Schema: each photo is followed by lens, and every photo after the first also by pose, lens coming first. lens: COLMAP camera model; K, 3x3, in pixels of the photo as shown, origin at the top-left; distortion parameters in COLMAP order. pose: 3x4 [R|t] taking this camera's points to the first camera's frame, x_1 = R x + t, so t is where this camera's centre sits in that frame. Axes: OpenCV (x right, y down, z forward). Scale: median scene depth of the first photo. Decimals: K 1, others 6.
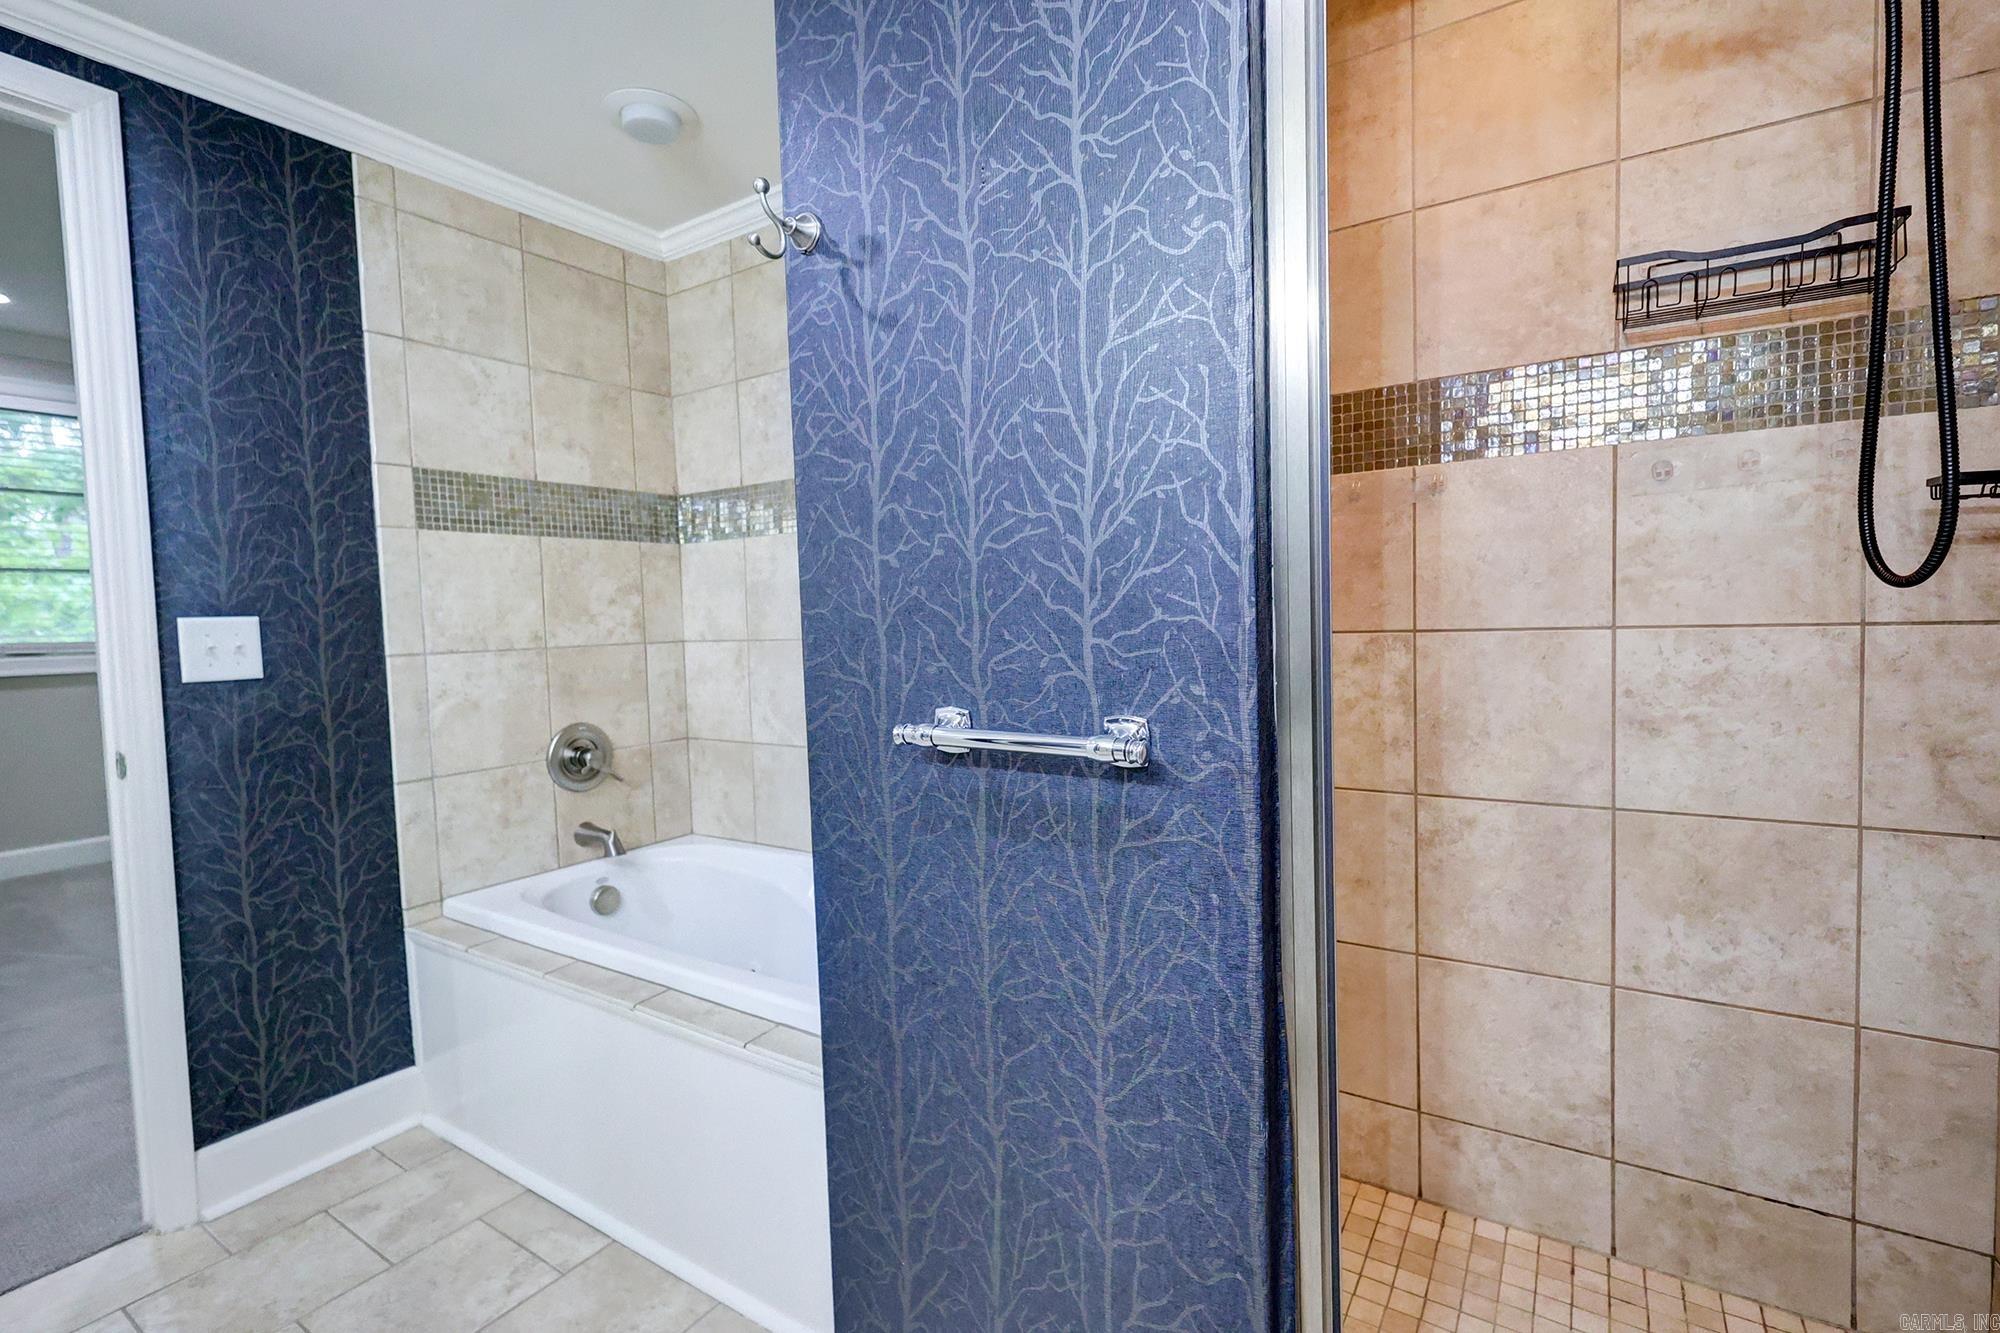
lens RADIAL K [[906.2, 0, 997.6], [0, 906.2, 661.8], [0, 0, 1]] dist [0.014960, -0.000885]
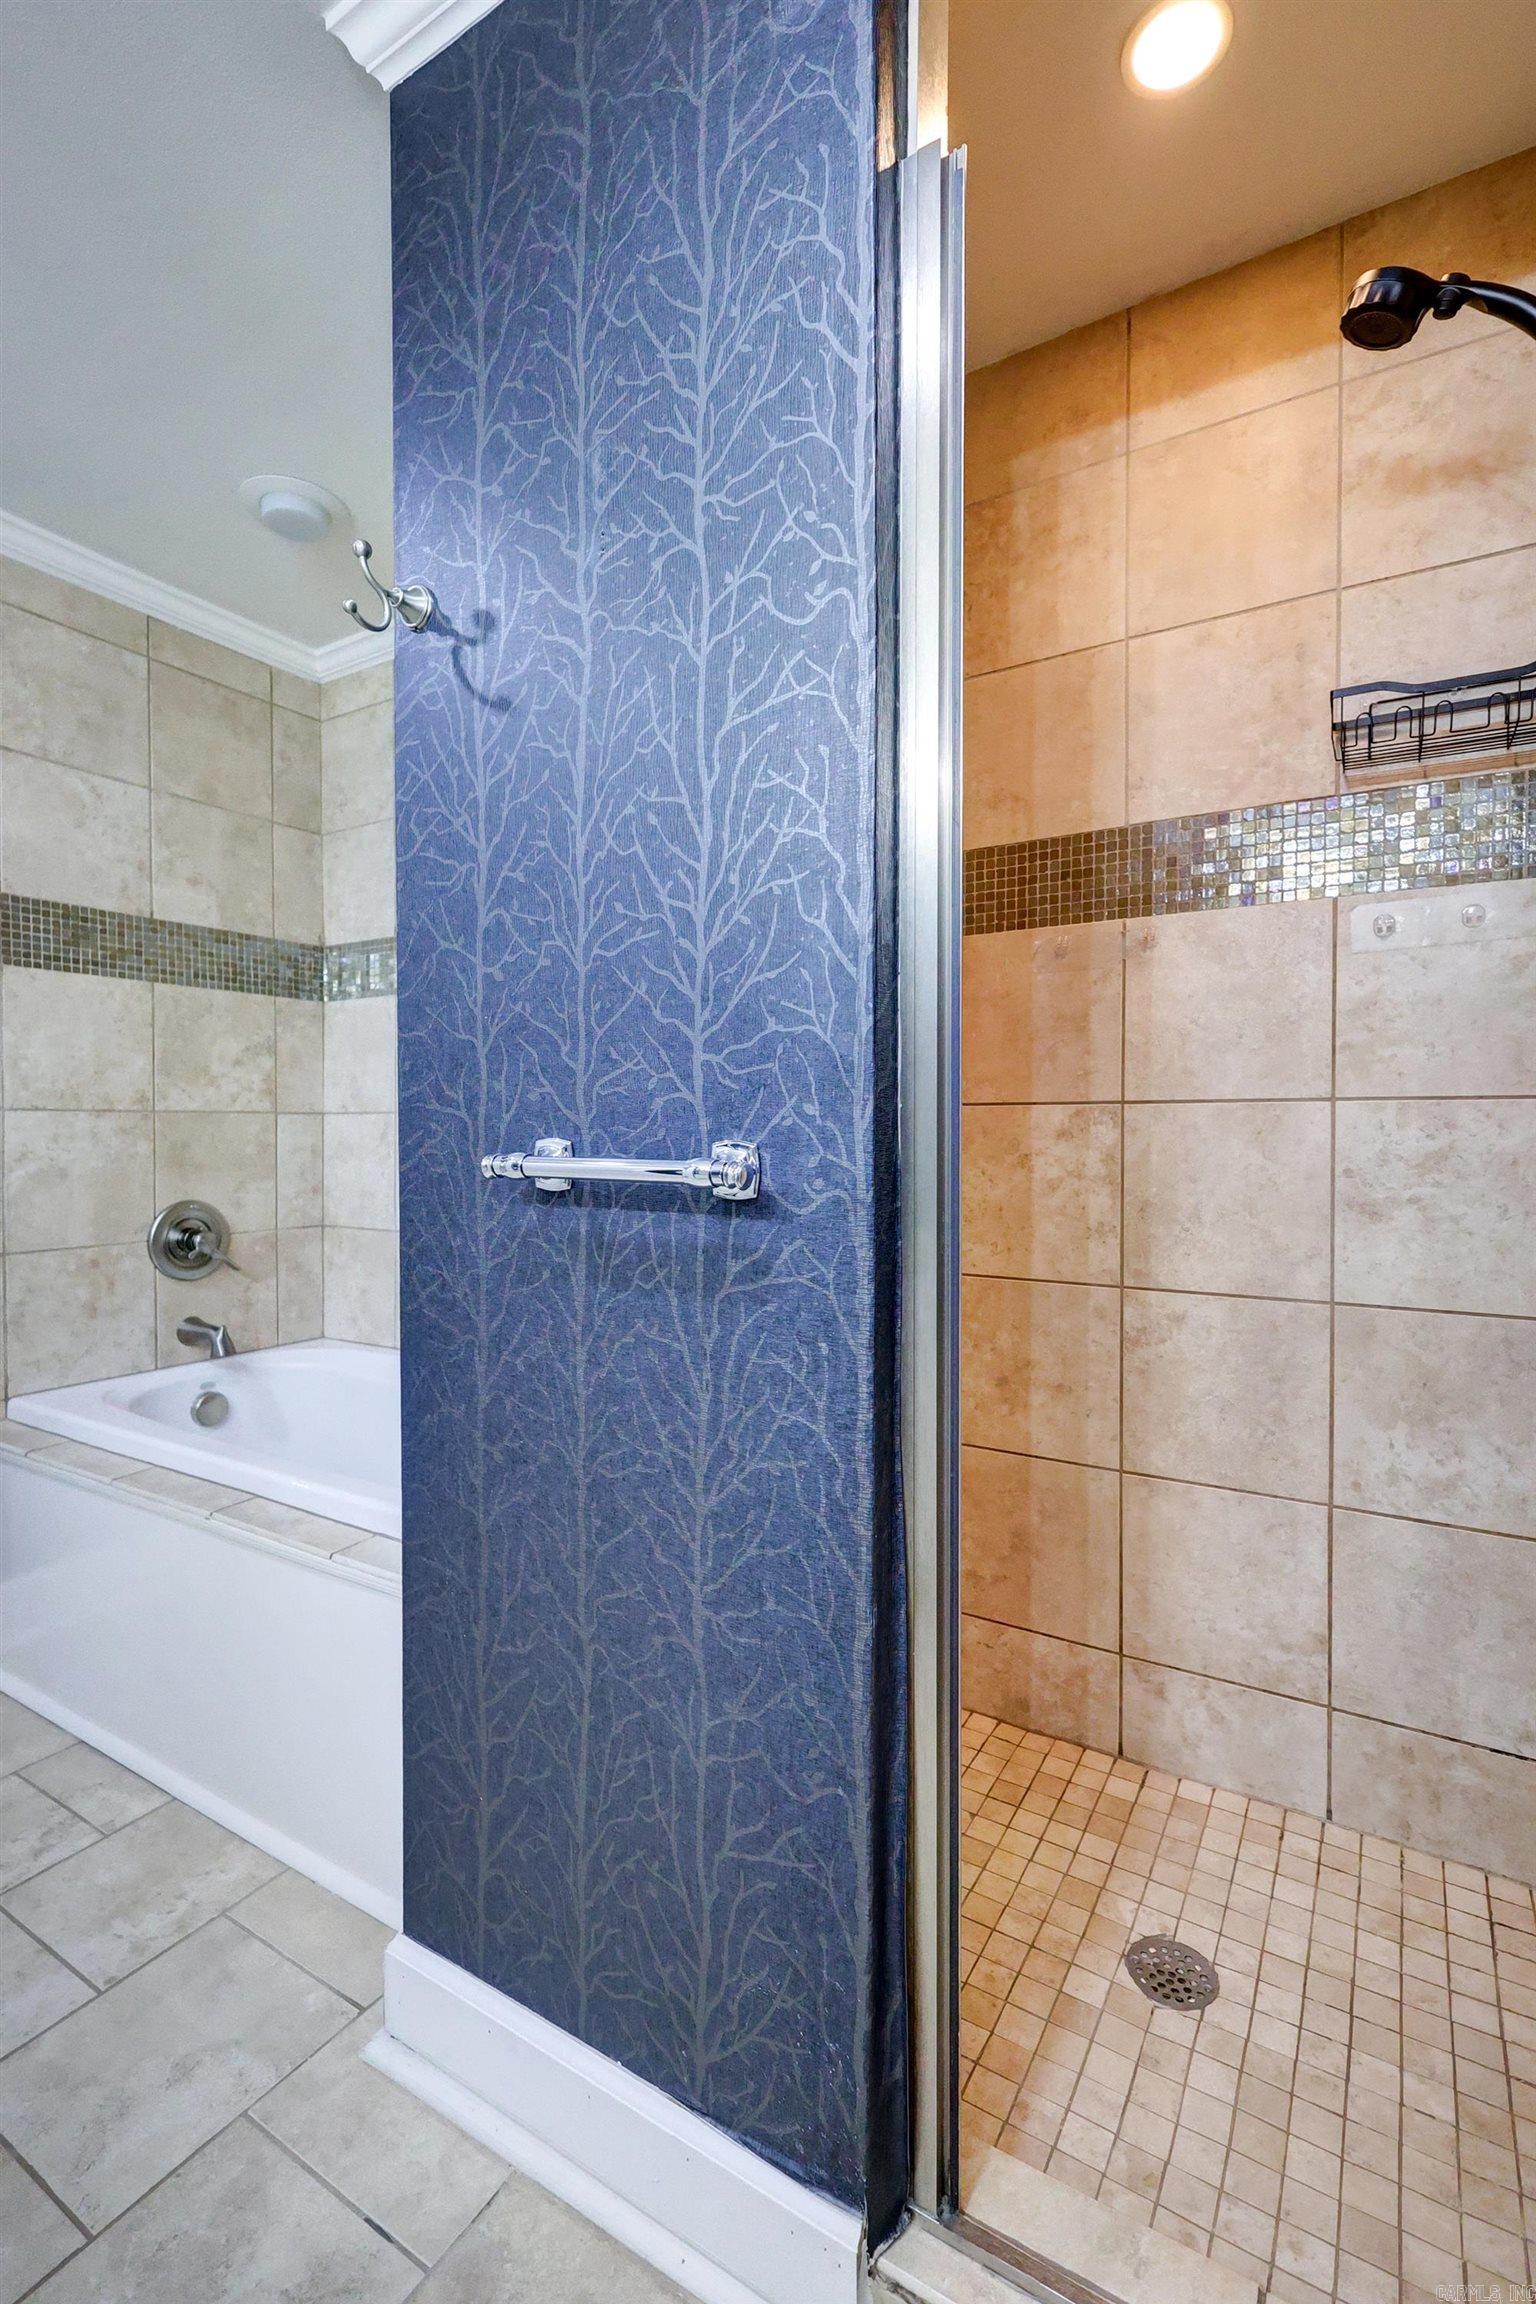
lens RADIAL K [[1037.1, 0, 764.7], [0, 1037.1, 1143.5], [0, 0, 1]] dist [0.012936, 0.000900]
pose [[0.999154, 0.030425, 0.027673, 0.120929], [-0.029221, 0.998651, -0.042930, 0.088456], [-0.028942, 0.042085, 0.998695, -0.004487]]
